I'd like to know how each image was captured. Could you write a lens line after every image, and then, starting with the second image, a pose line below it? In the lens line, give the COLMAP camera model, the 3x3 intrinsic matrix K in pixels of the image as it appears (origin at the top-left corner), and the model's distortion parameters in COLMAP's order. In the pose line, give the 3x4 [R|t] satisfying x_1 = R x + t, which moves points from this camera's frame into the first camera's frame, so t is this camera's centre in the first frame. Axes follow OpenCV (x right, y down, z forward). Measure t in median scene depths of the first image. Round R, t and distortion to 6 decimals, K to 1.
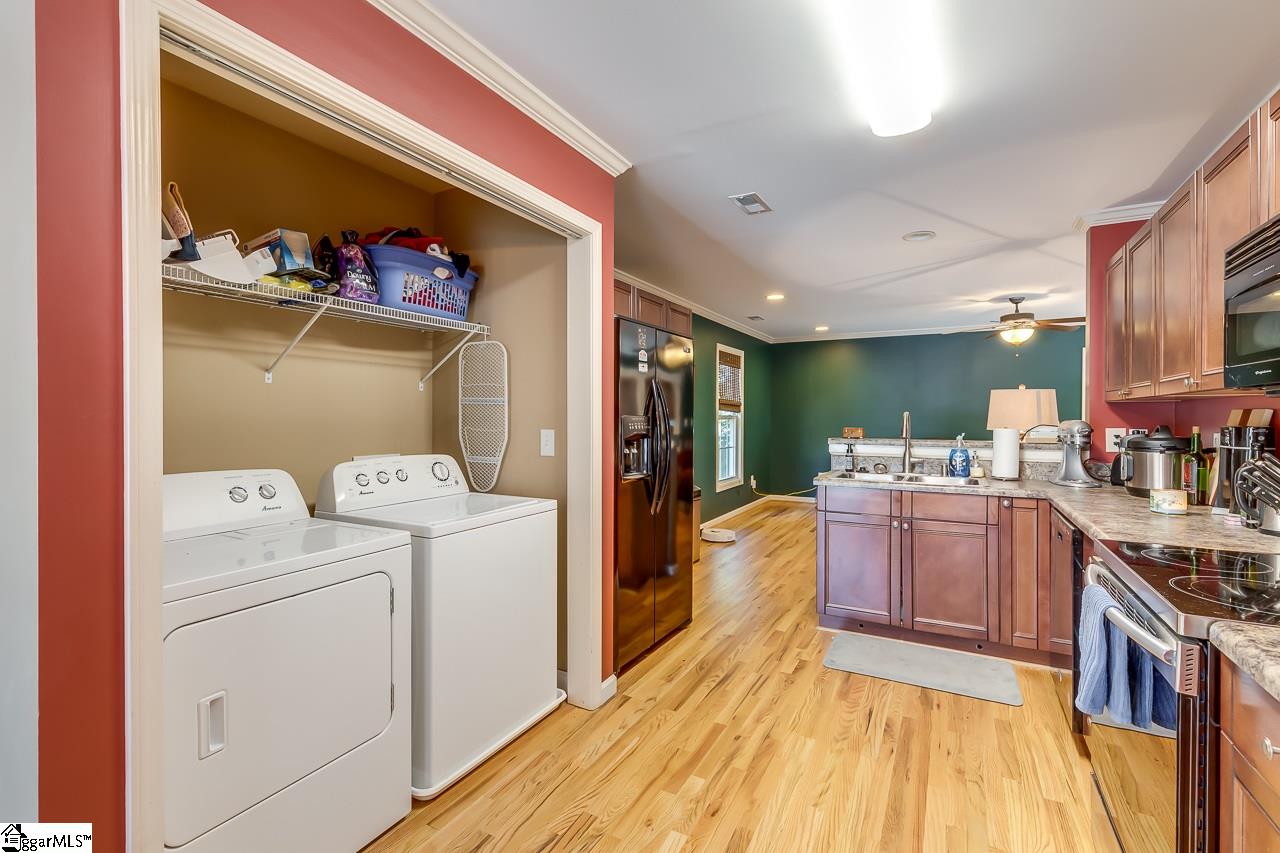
lens RADIAL K [[575.0, 0, 641.8], [0, 575.0, 422.0], [0, 0, 1]] dist [0.006227, -0.001201]
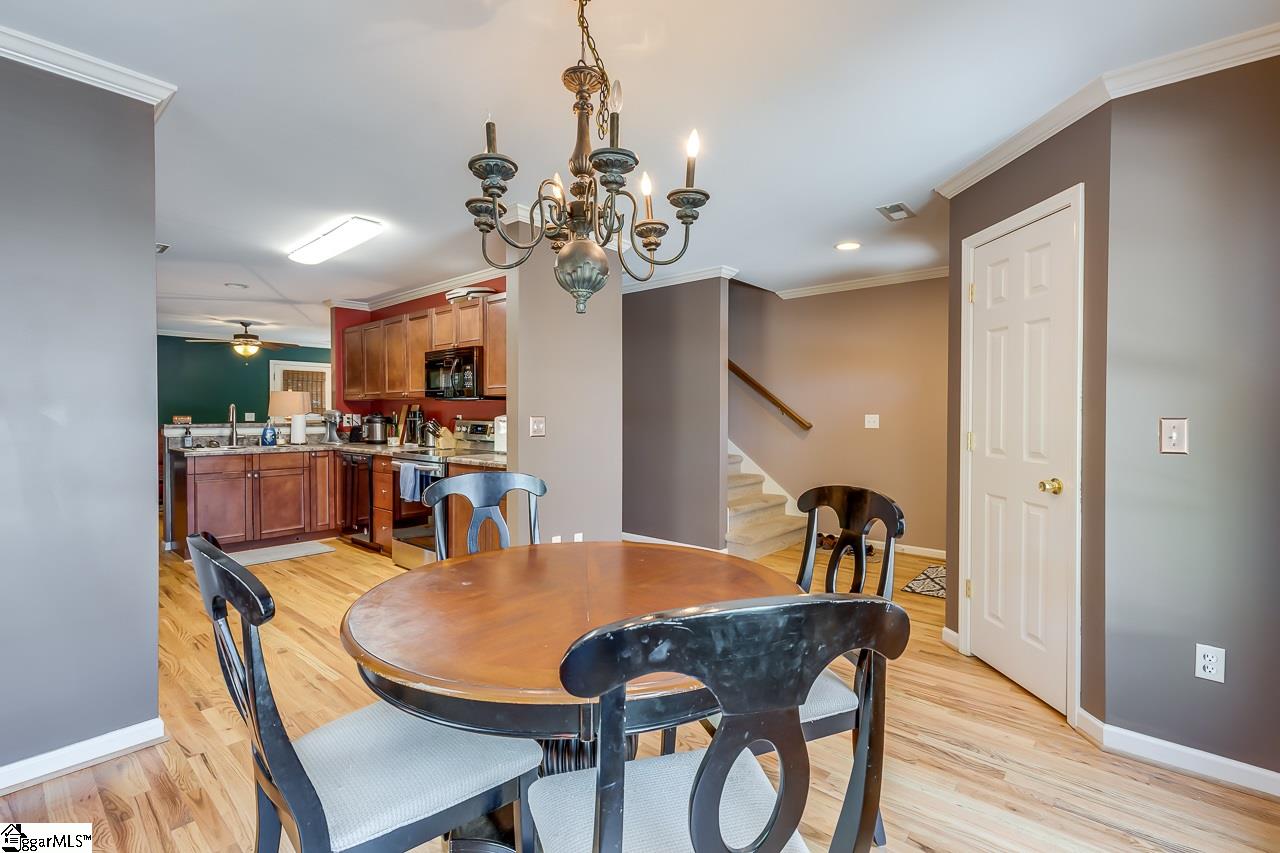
lens RADIAL K [[575.0, 0, 653.7], [0, 575.0, 413.4], [0, 0, 1]] dist [0.006227, -0.001201]
pose [[0.204940, -0.005494, 0.978759, -0.801454], [0.011102, 0.999933, 0.003288, 0.013049], [-0.978712, 0.010192, 0.204987, -0.375117]]
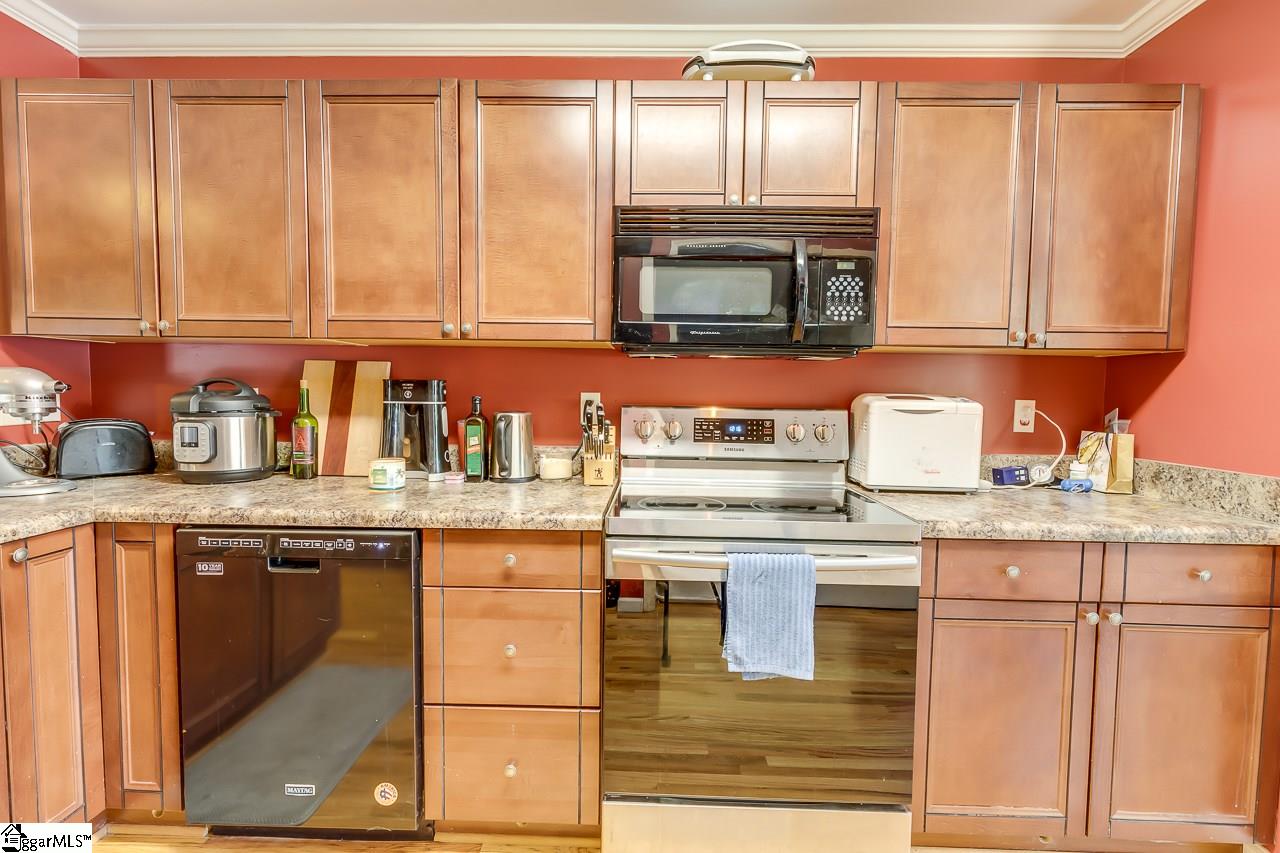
lens RADIAL K [[575.0, 0, 631.0], [0, 575.0, 421.7], [0, 0, 1]] dist [0.006227, -0.001201]
pose [[-0.463392, -0.052554, 0.884594, 0.036684], [-0.006286, 0.998410, 0.056023, 0.012529], [-0.886131, 0.020400, -0.462985, 0.670889]]
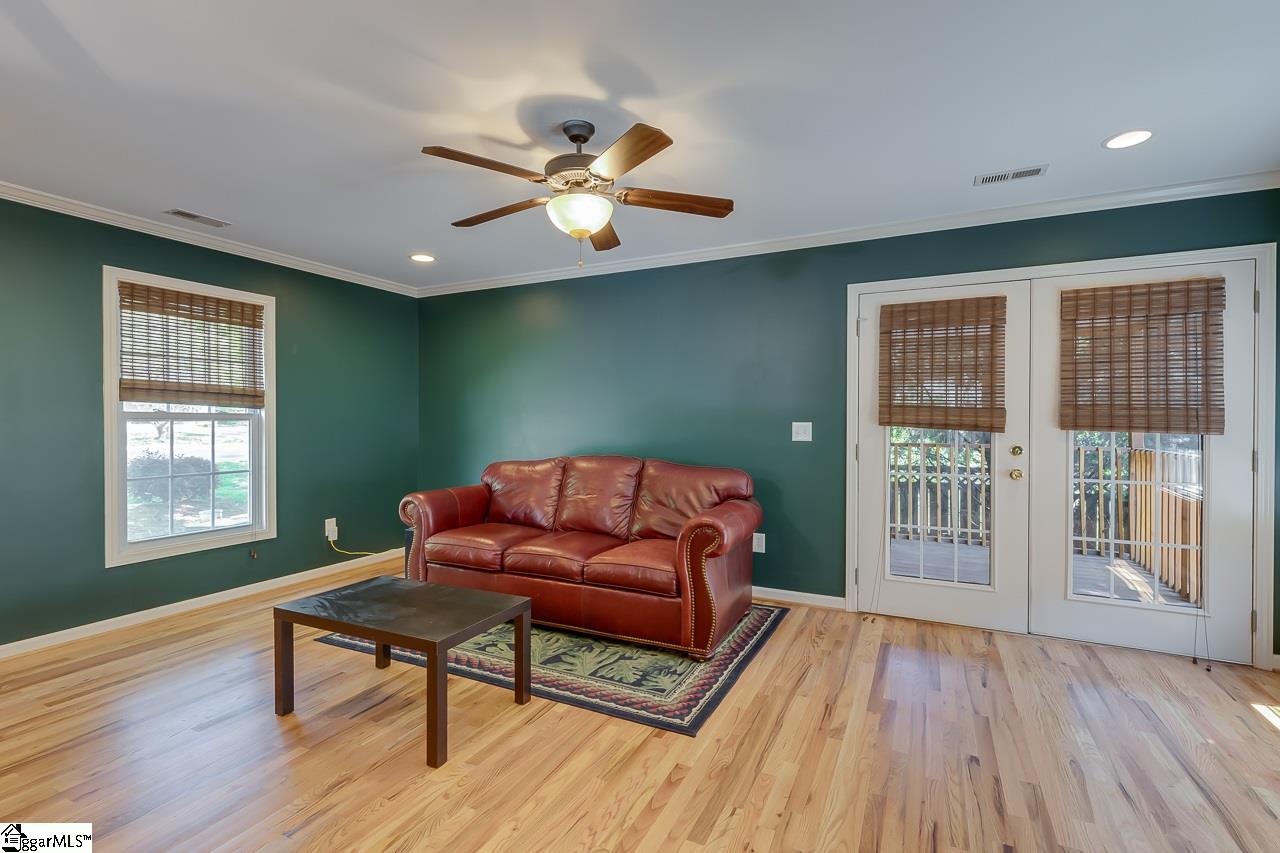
lens RADIAL K [[575.0, 0, 658.6], [0, 575.0, 427.7], [0, 0, 1]] dist [0.006227, -0.001201]
pose [[0.996910, -0.005567, 0.078349, 1.073047], [0.005412, 0.999983, 0.002189, 0.006257], [-0.078360, -0.001758, 0.996924, 0.899262]]
